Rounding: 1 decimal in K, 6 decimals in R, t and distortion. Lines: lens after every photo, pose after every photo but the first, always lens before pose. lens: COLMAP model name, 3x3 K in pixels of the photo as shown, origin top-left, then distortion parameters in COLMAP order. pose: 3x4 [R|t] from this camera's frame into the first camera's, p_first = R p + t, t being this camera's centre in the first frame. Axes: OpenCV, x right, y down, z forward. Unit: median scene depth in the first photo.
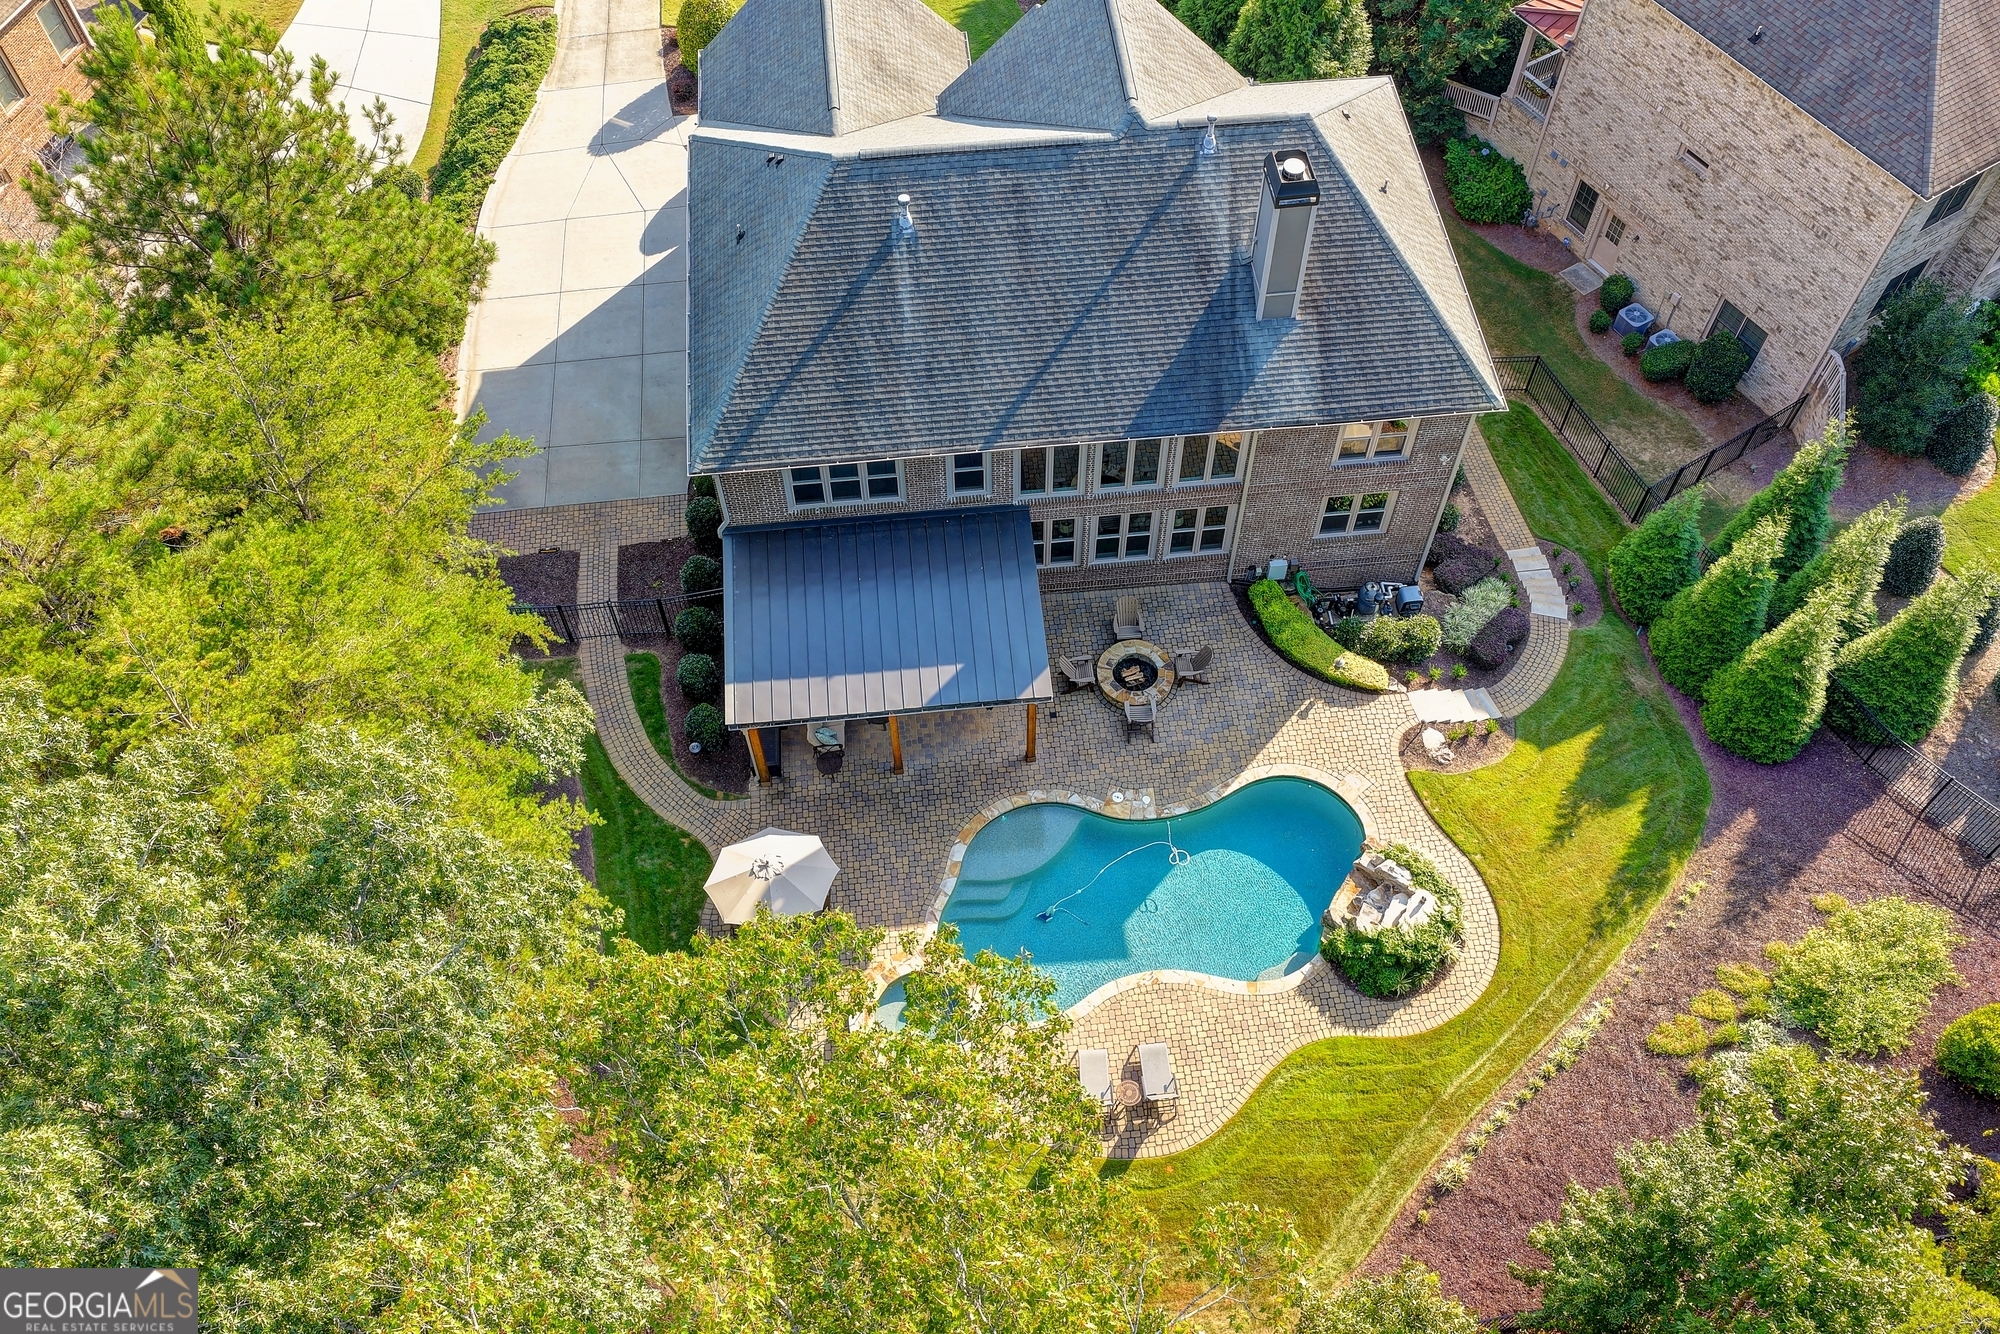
lens RADIAL K [[1590.0, 0, 1000.0], [0, 1590.0, 667.0], [0, 0, 1]] dist [-0.023528, 0.013126]
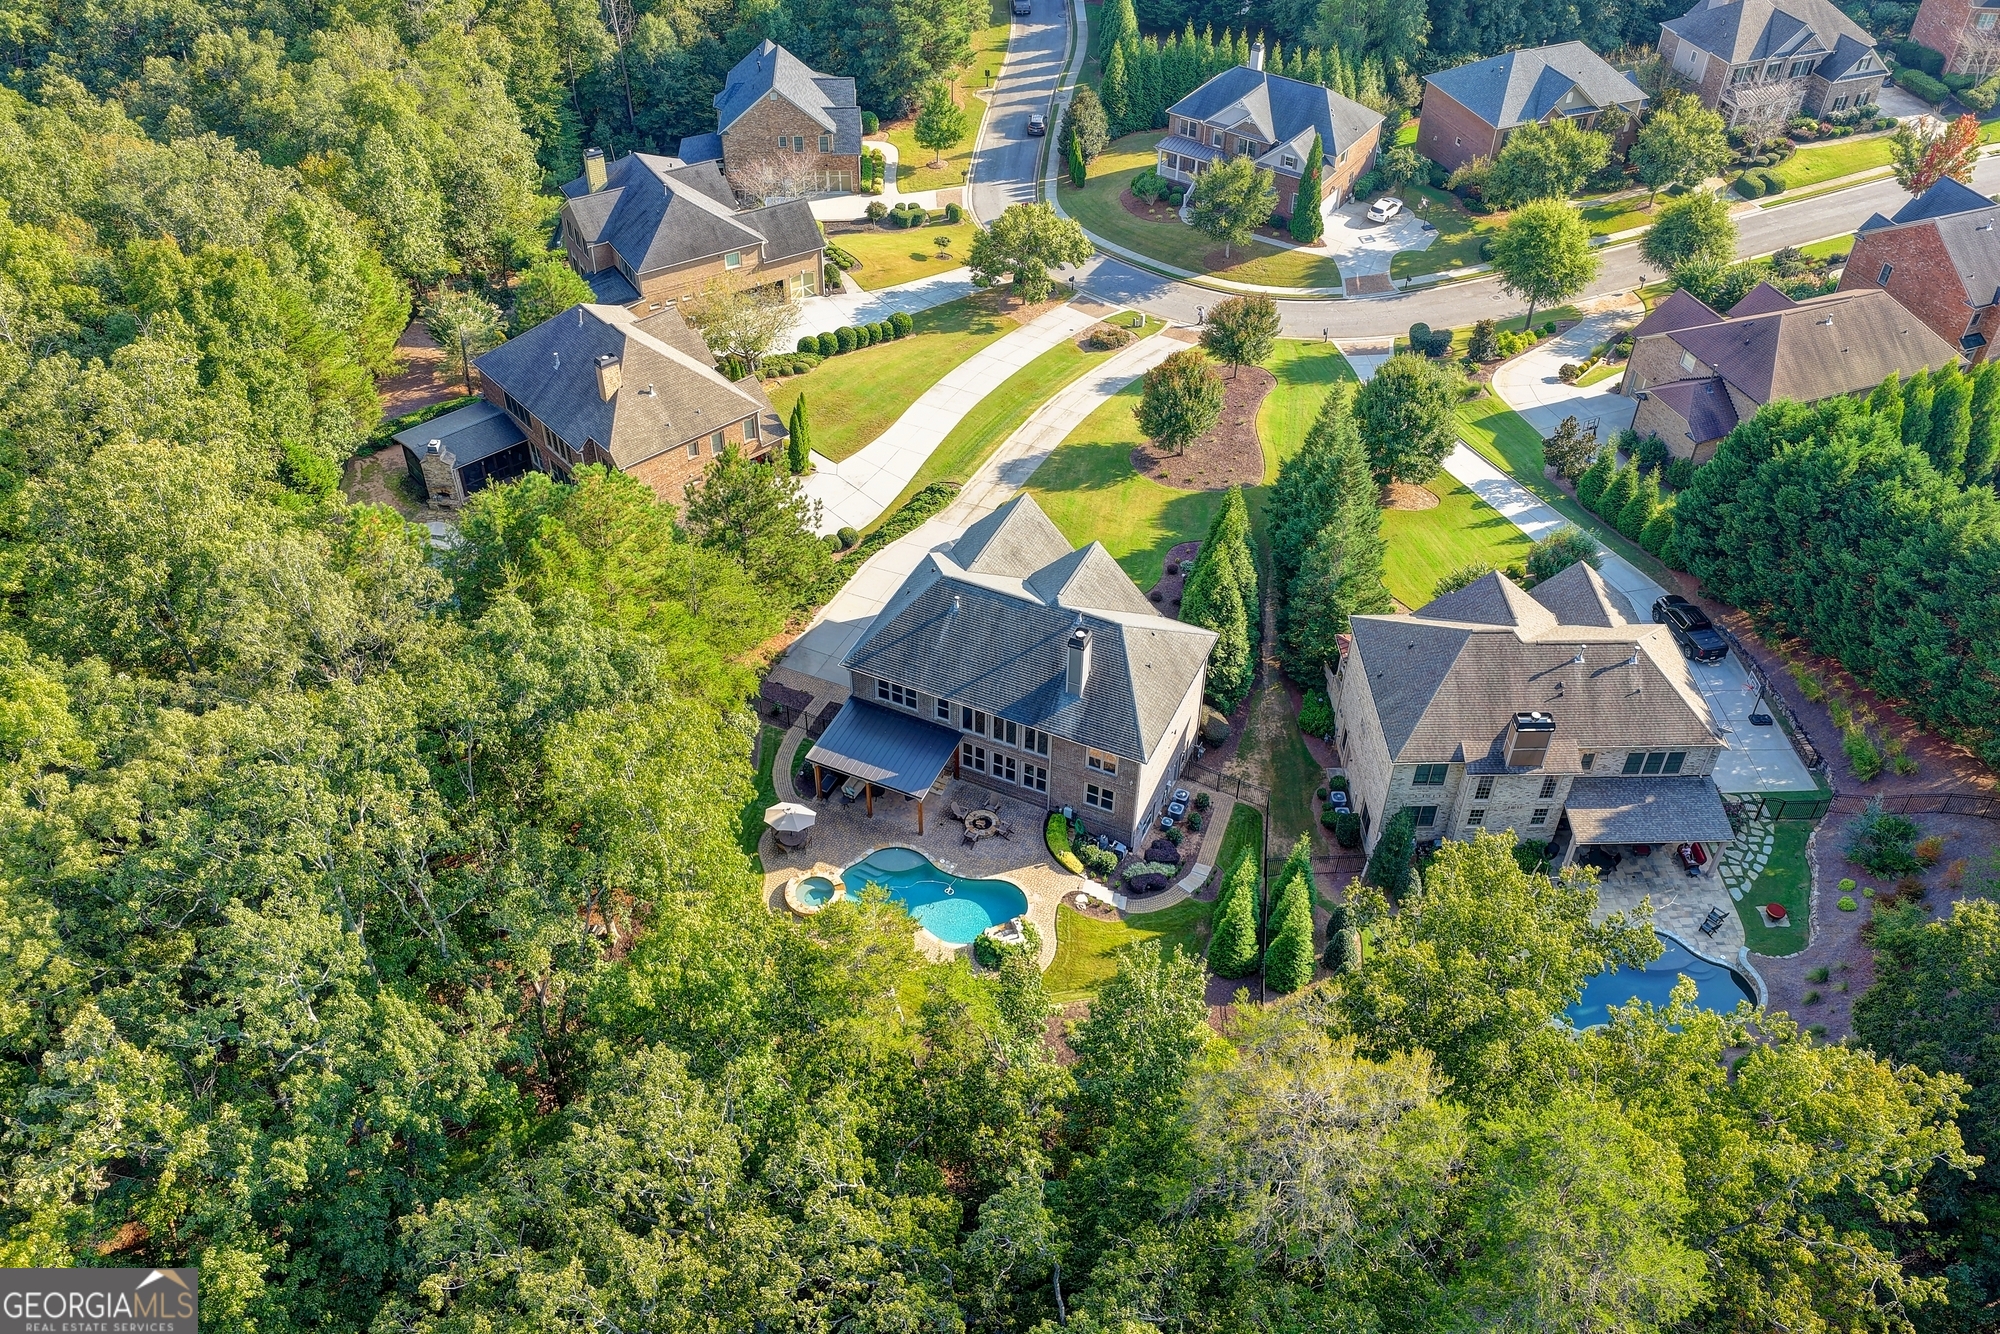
lens RADIAL K [[1590.0, 0, 1000.0], [0, 1590.0, 667.0], [0, 0, 1]] dist [-0.023528, 0.013126]
pose [[0.854500, 0.334998, -0.396996, 0.978255], [-0.437773, 0.875815, -0.203229, 0.270820], [0.279614, 0.347453, 0.895038, -1.145383]]
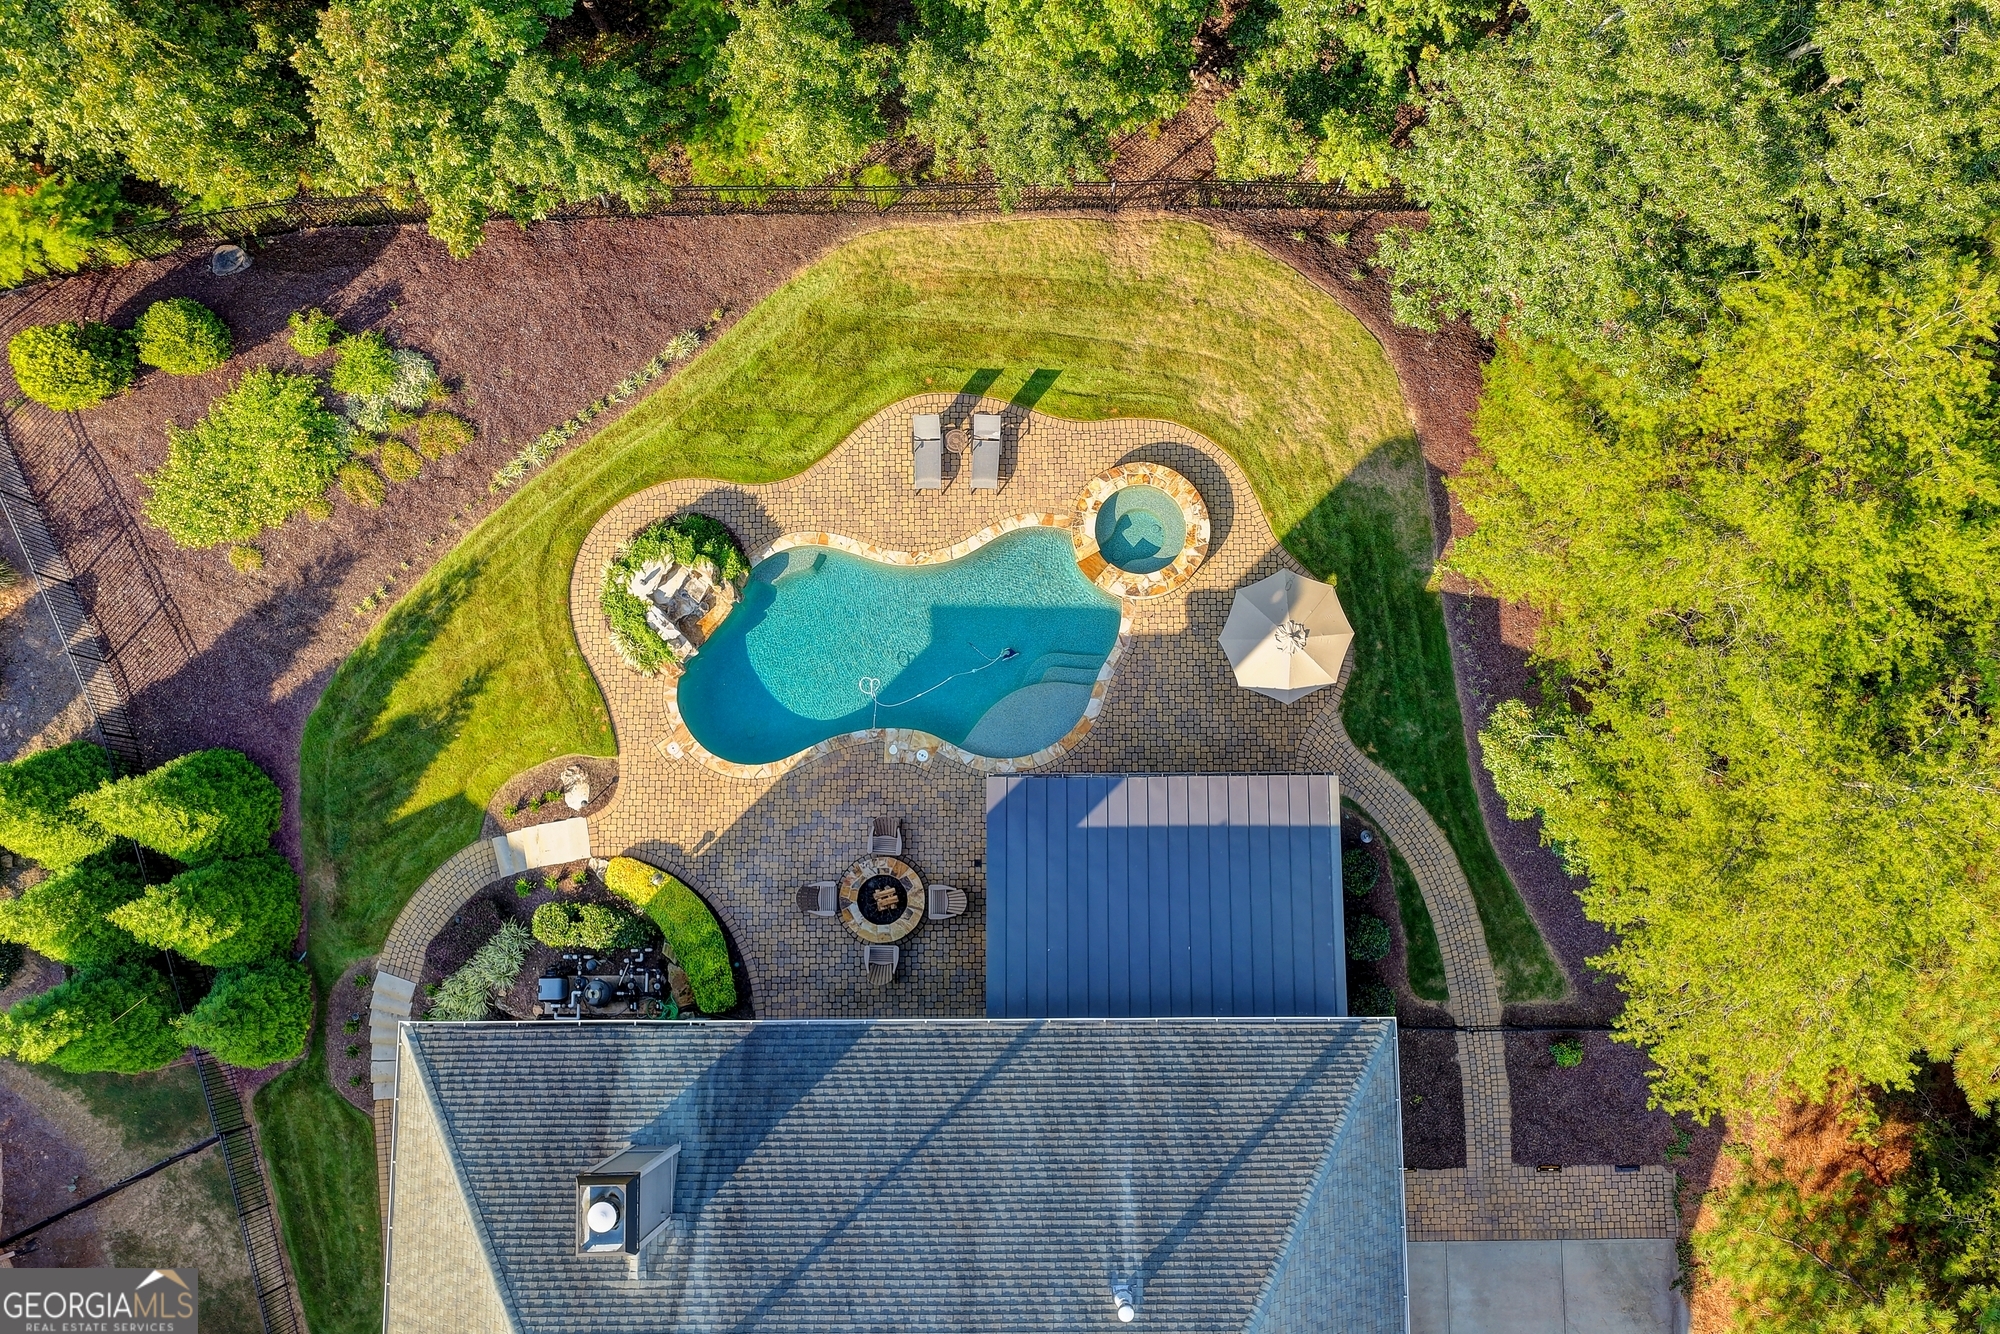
lens RADIAL K [[1635.4, 0, 1000.0], [0, 1635.4, 667.0], [0, 0, 1]] dist [-0.003434, -0.010668]
pose [[-0.995252, -0.090565, 0.035649, -0.002684], [0.092169, -0.759317, 0.644161, -0.516850], [-0.031269, 0.644388, 0.764059, 0.215713]]
